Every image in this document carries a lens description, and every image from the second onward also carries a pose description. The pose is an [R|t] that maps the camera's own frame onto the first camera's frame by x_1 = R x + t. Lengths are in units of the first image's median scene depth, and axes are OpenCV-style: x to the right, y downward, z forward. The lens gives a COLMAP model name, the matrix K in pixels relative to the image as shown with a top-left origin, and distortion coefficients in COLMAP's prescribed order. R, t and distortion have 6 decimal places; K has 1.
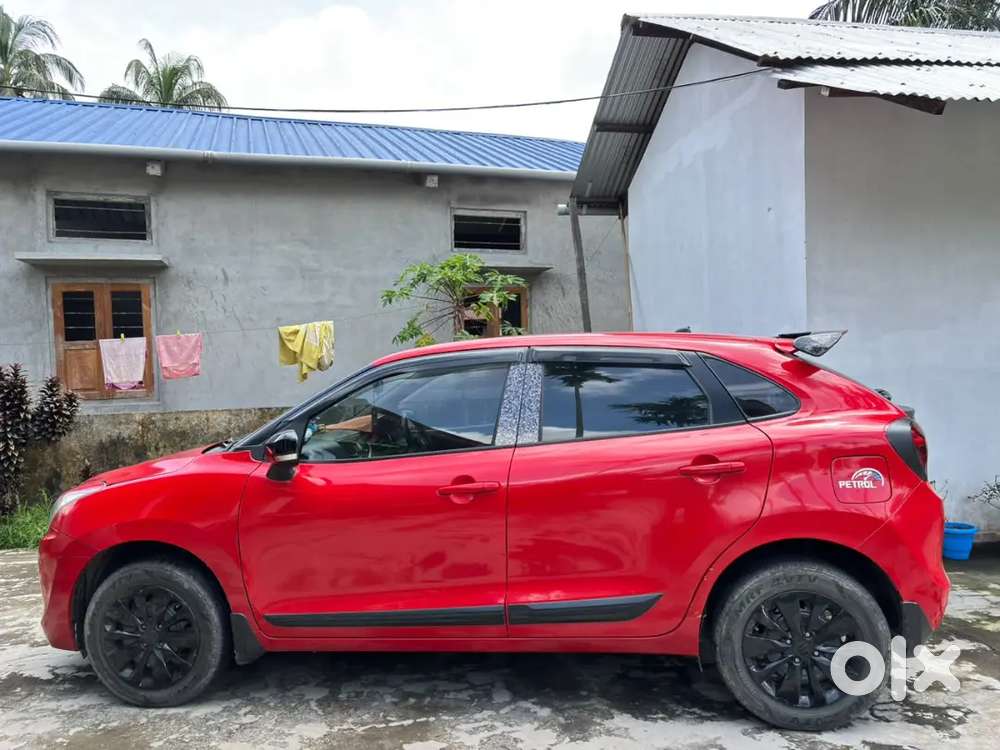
lens RADIAL K [[771.5, 0, 502.8], [0, 771.5, 383.7], [0, 0, 1]] dist [0.056300, -0.058492]
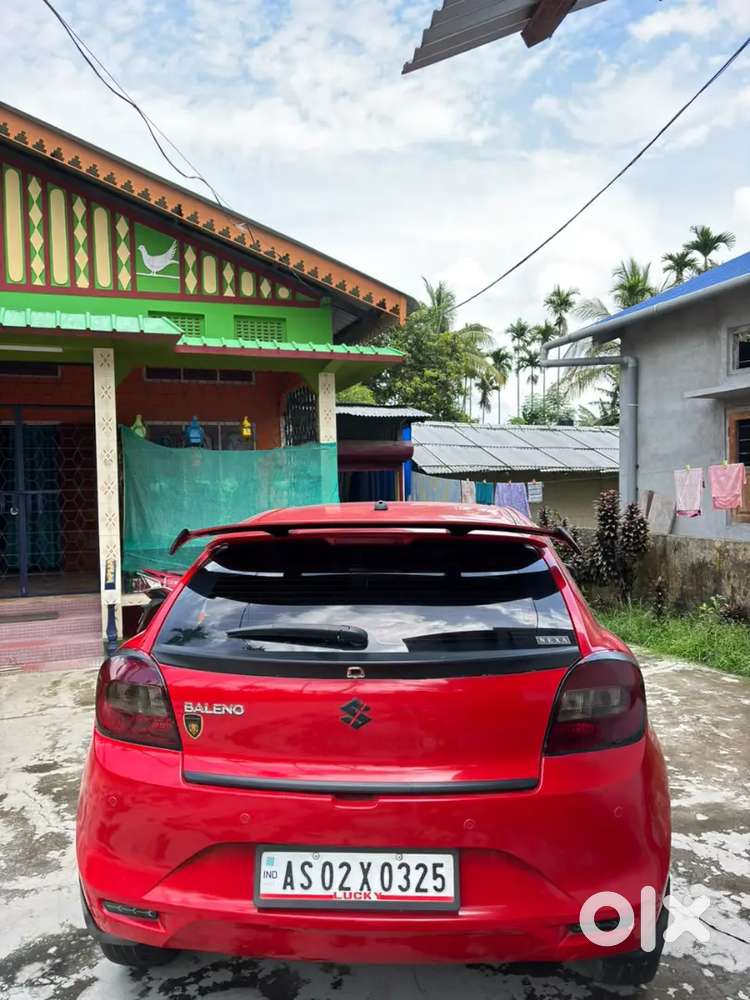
lens RADIAL K [[771.5, 0, 381.9], [0, 771.5, 507.4], [0, 0, 1]] dist [0.056300, -0.058492]
pose [[0.073872, 0.053017, -0.995857, 0.554418], [-0.013035, 0.998552, 0.052194, -0.056866], [0.997183, 0.009126, 0.074456, 0.515605]]
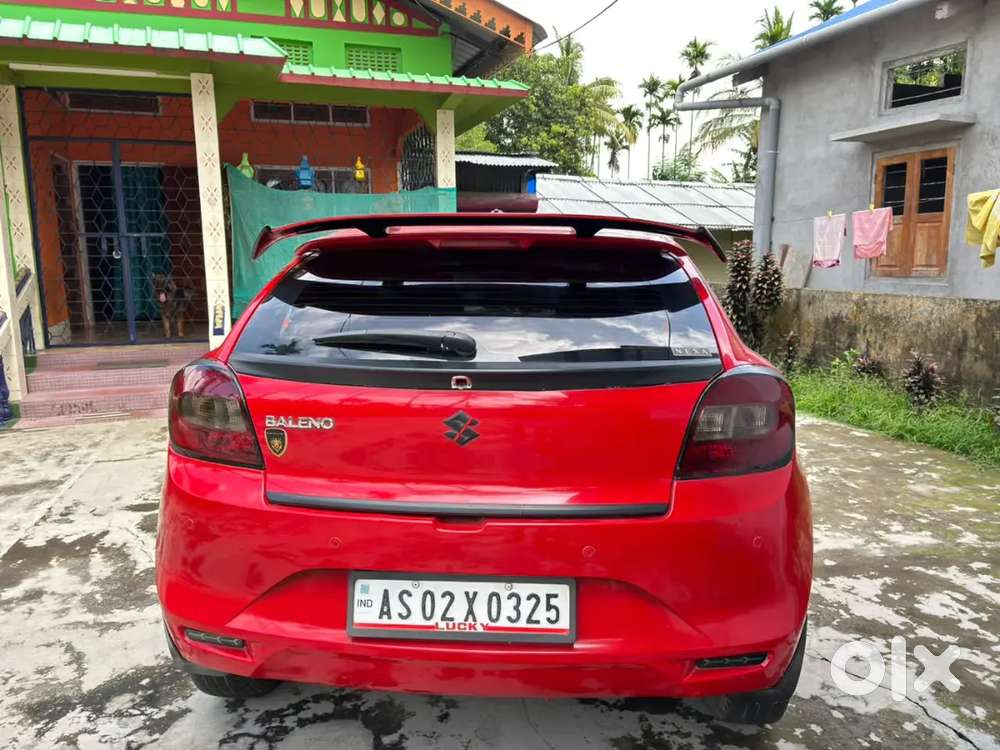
lens RADIAL K [[771.5, 0, 498.2], [0, 771.5, 381.2], [0, 0, 1]] dist [0.056300, -0.058492]
pose [[0.064110, 0.189034, -0.979876, 0.513768], [-0.023196, 0.981912, 0.187909, -0.027911], [0.997673, 0.010682, 0.067335, 0.523014]]
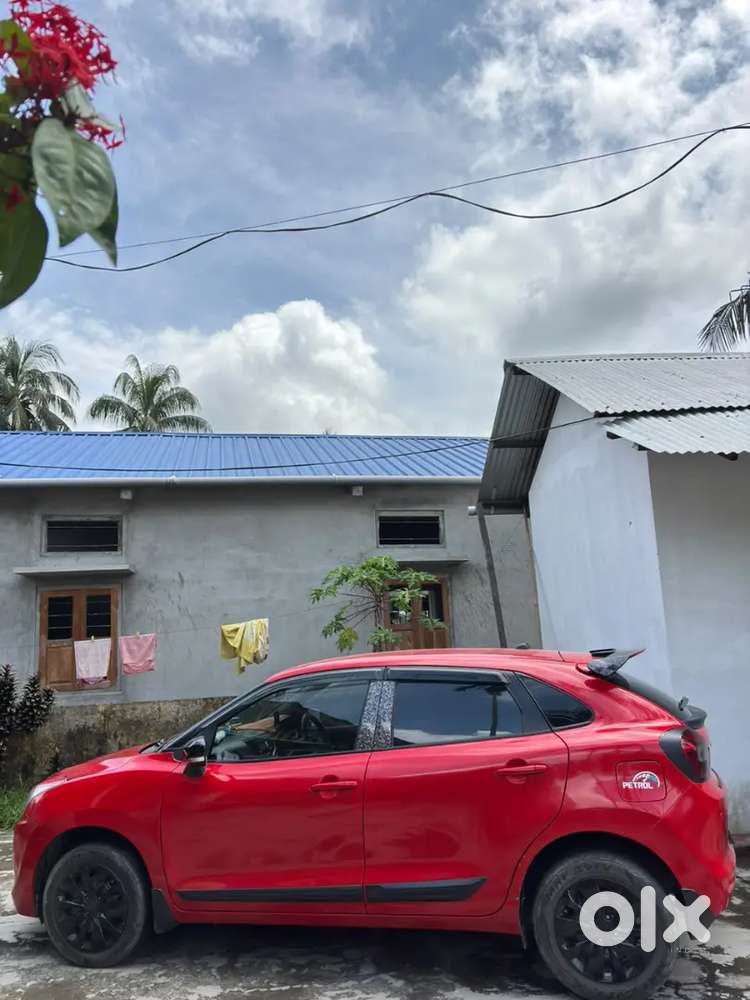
lens RADIAL K [[771.5, 0, 369.0], [0, 771.5, 496.1], [0, 0, 1]] dist [0.056300, -0.058492]
pose [[0.992093, -0.038562, -0.119430, 0.080266], [0.014391, 0.980303, -0.196977, -0.034334], [0.124673, 0.193701, 0.973107, -0.143528]]
